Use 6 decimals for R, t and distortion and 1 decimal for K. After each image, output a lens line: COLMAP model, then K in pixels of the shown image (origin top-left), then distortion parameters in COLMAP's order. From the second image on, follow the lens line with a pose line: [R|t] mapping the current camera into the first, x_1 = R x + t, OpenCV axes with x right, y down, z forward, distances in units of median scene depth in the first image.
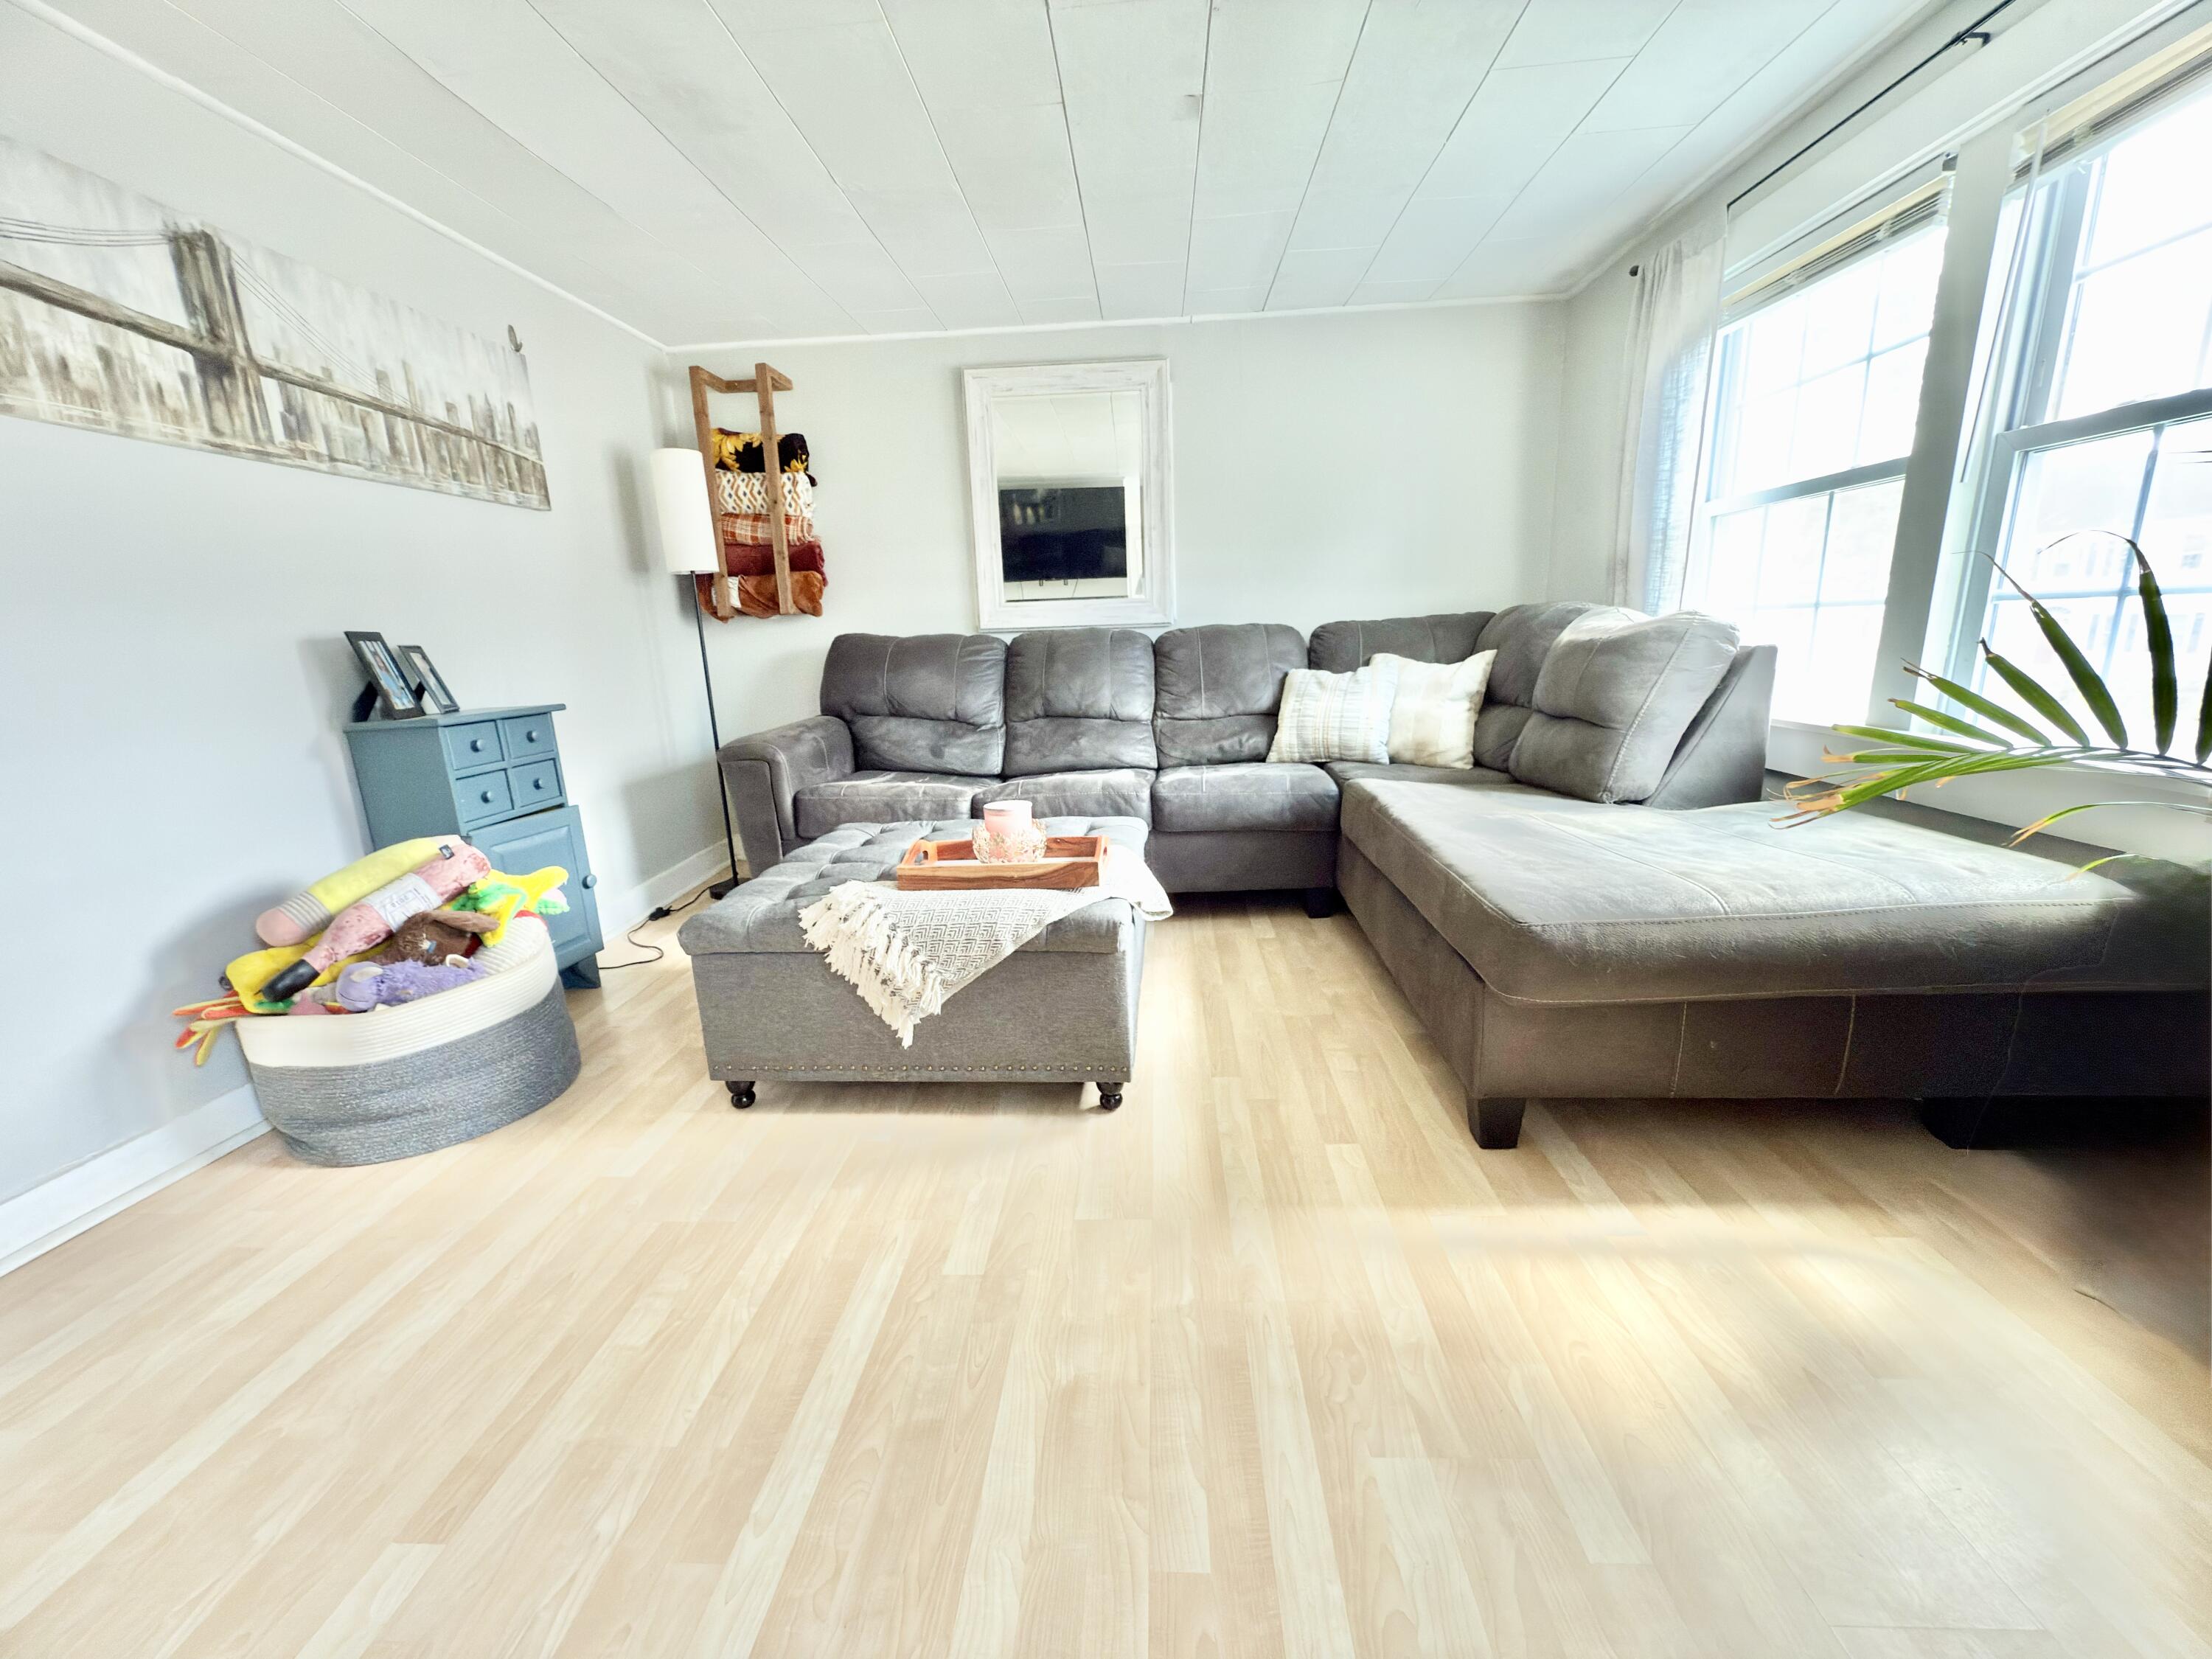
lens RADIAL K [[877.6, 0, 1106.7], [0, 877.6, 823.7], [0, 0, 1]] dist [0.001080, -0.000466]
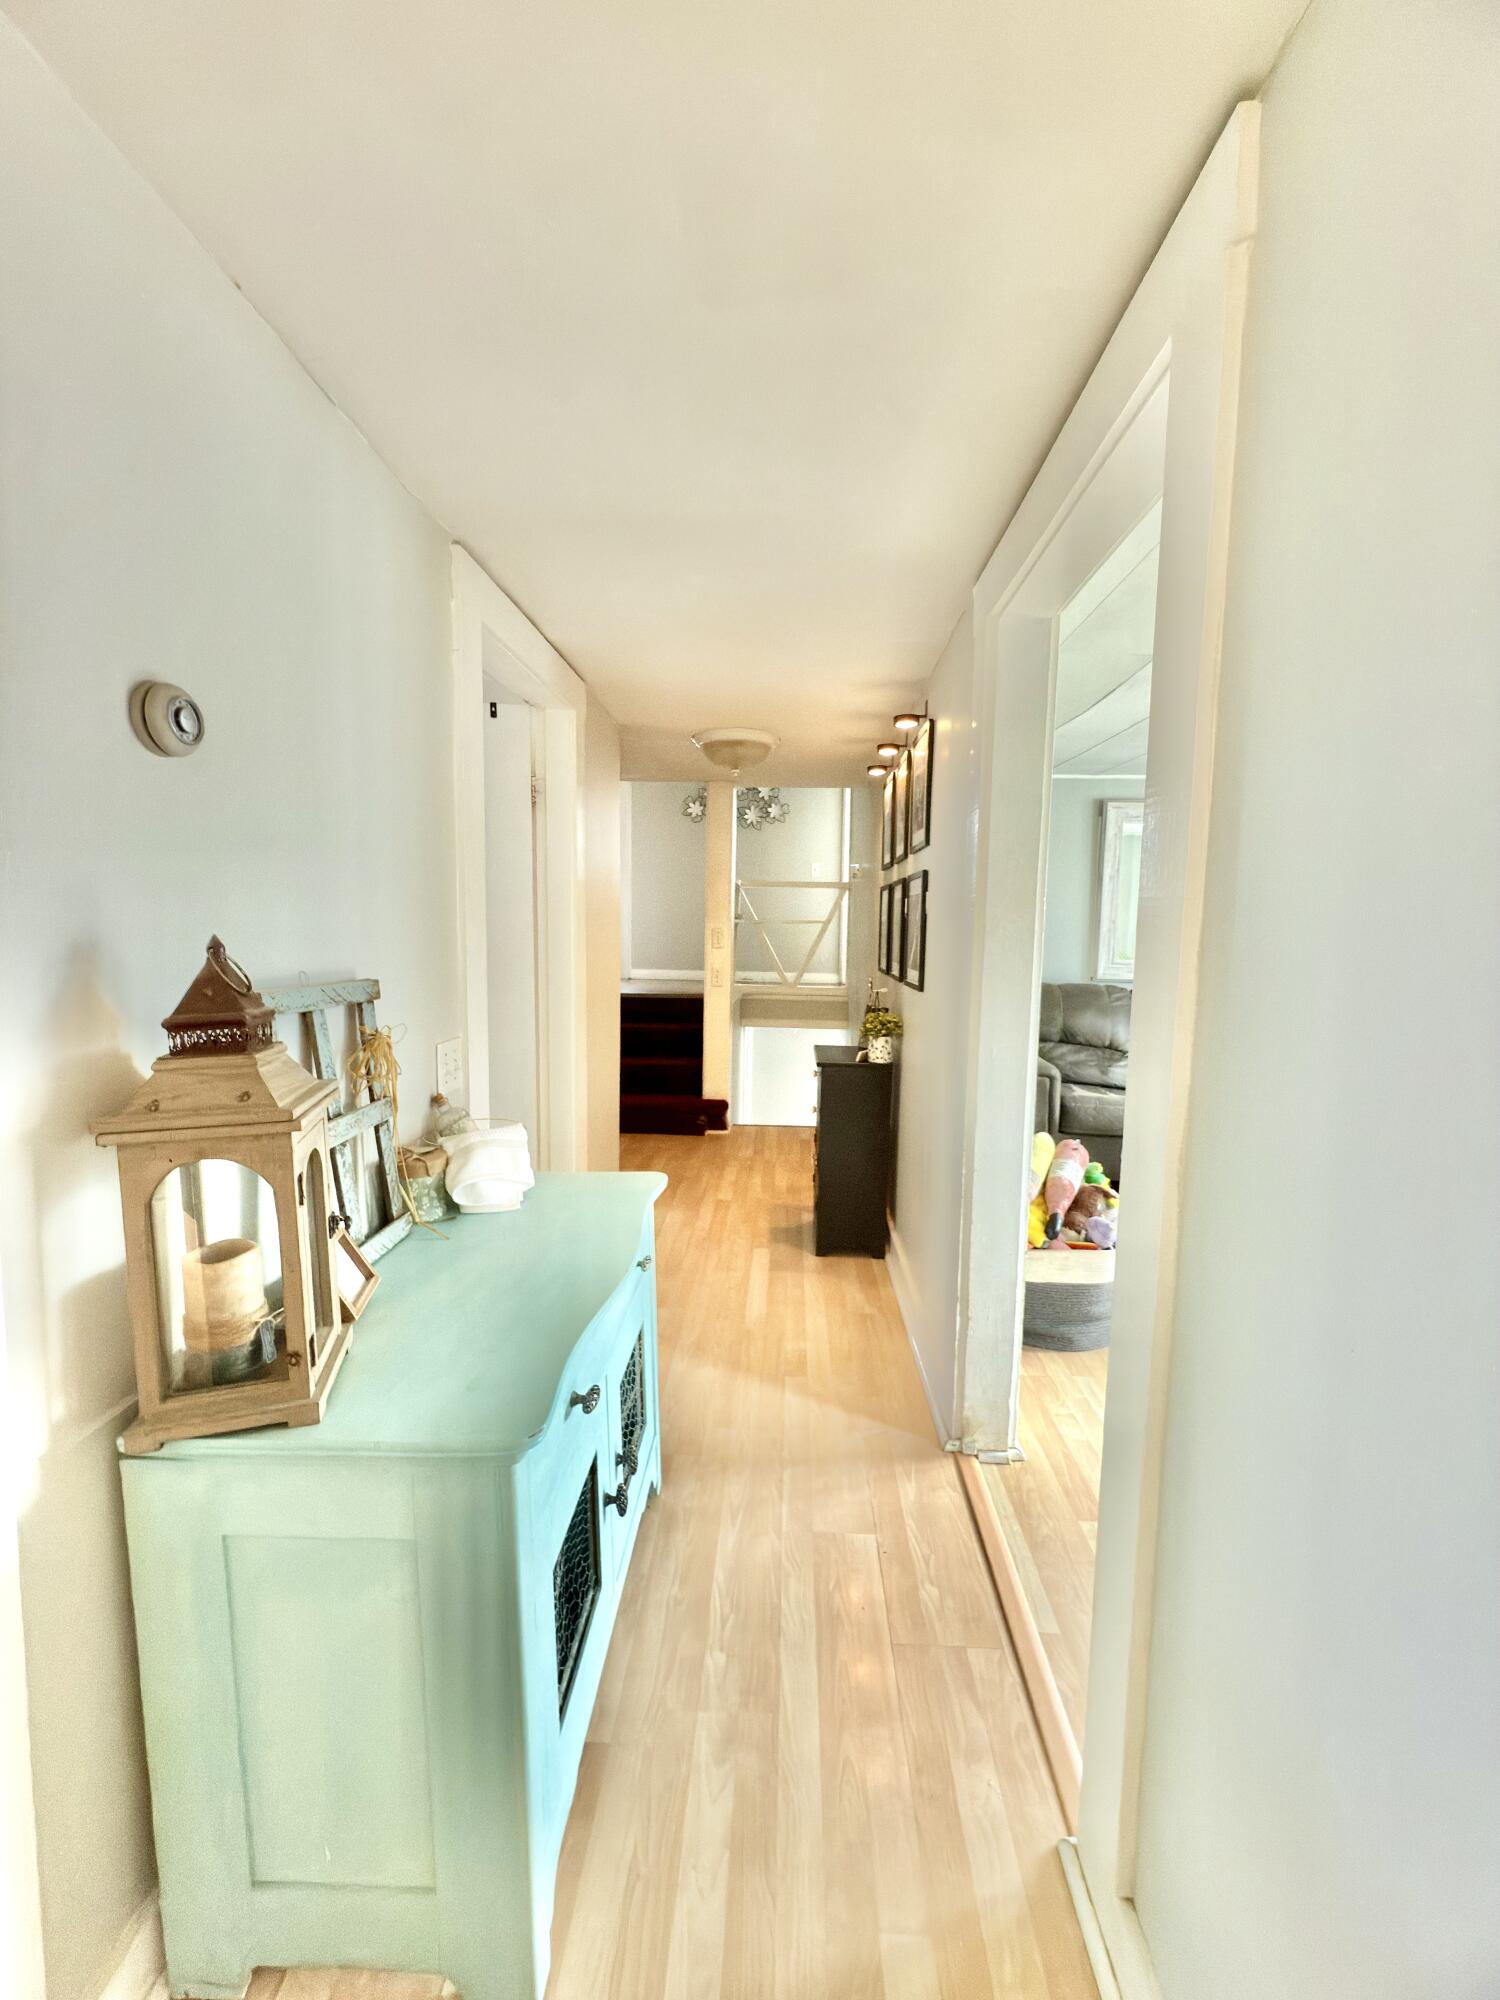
lens RADIAL K [[793.4, 0, 755.6], [0, 793.4, 1003.1], [0, 0, 1]] dist [0.001080, -0.000466]
pose [[0.998817, 0.047282, 0.011376, -1.046580], [-0.045545, 0.991479, -0.122047, -0.015826], [-0.017049, 0.121385, 0.992459, -0.322348]]
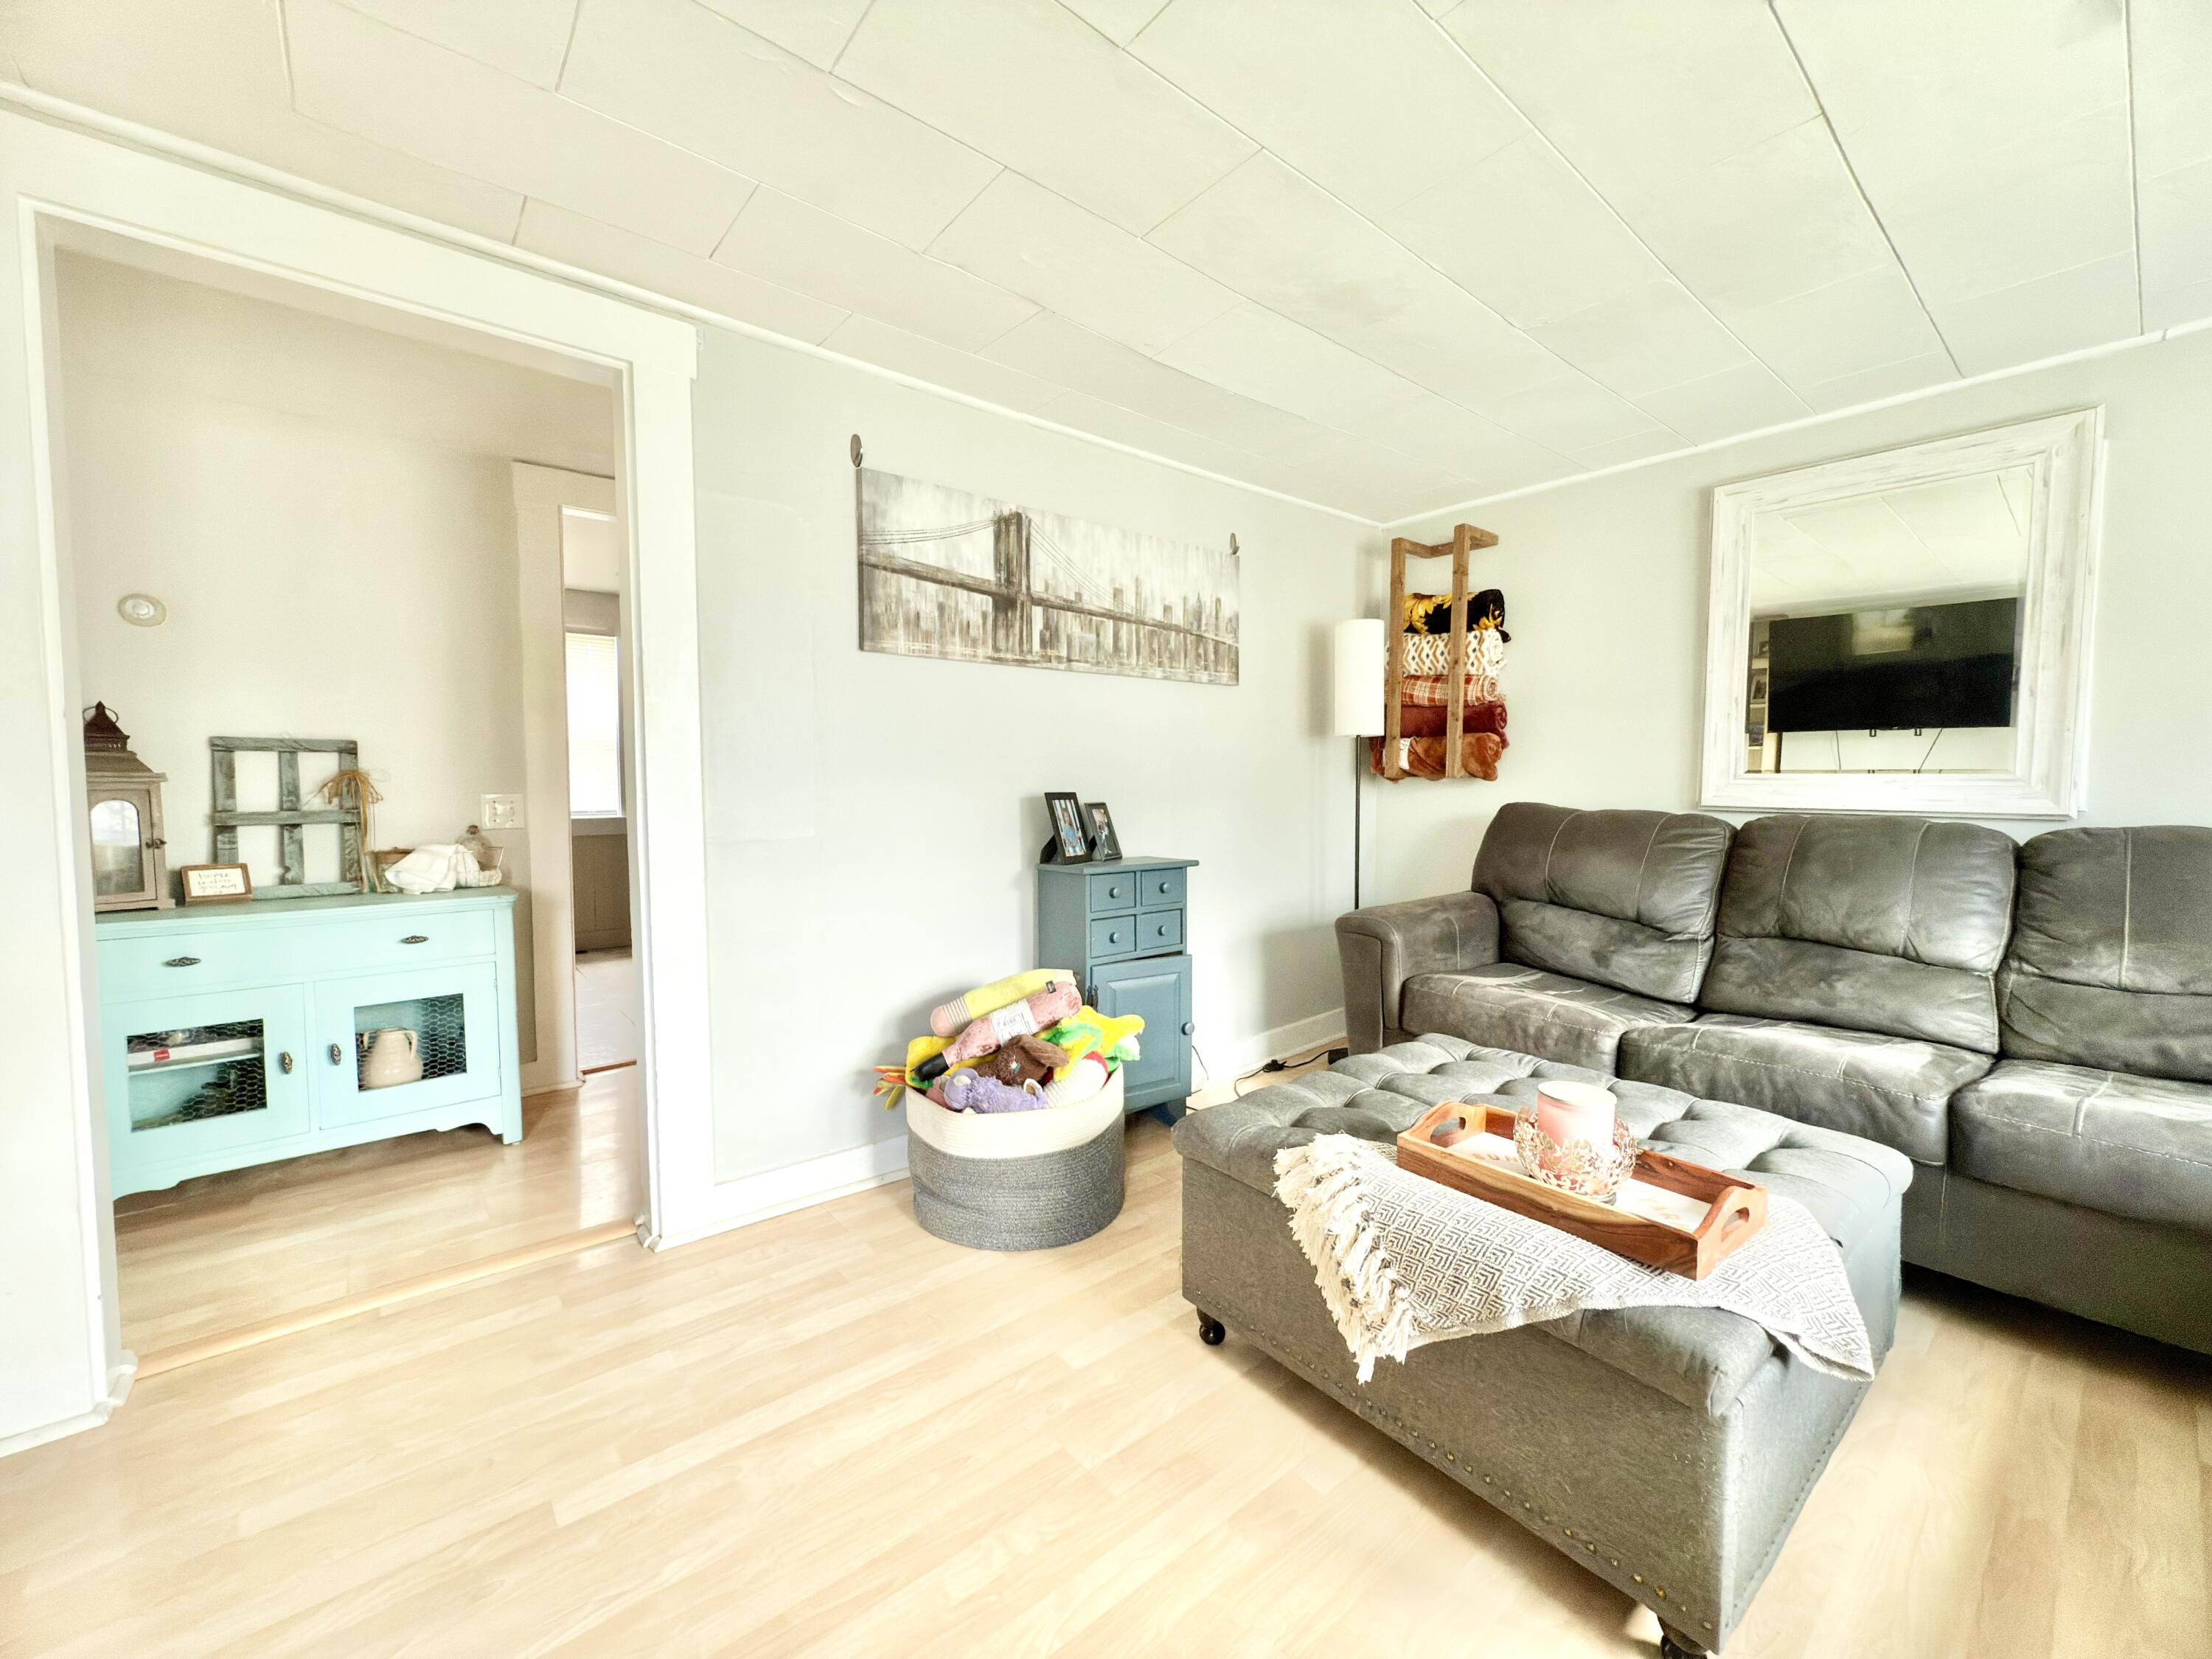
lens RADIAL K [[877.6, 0, 1110.5], [0, 877.6, 825.2], [0, 0, 1]] dist [0.001080, -0.000466]
pose [[0.681496, 0.080209, -0.727413, 0.096464], [-0.186748, 0.980128, -0.066886, -0.088640], [0.707593, 0.181426, 0.682932, 0.178354]]
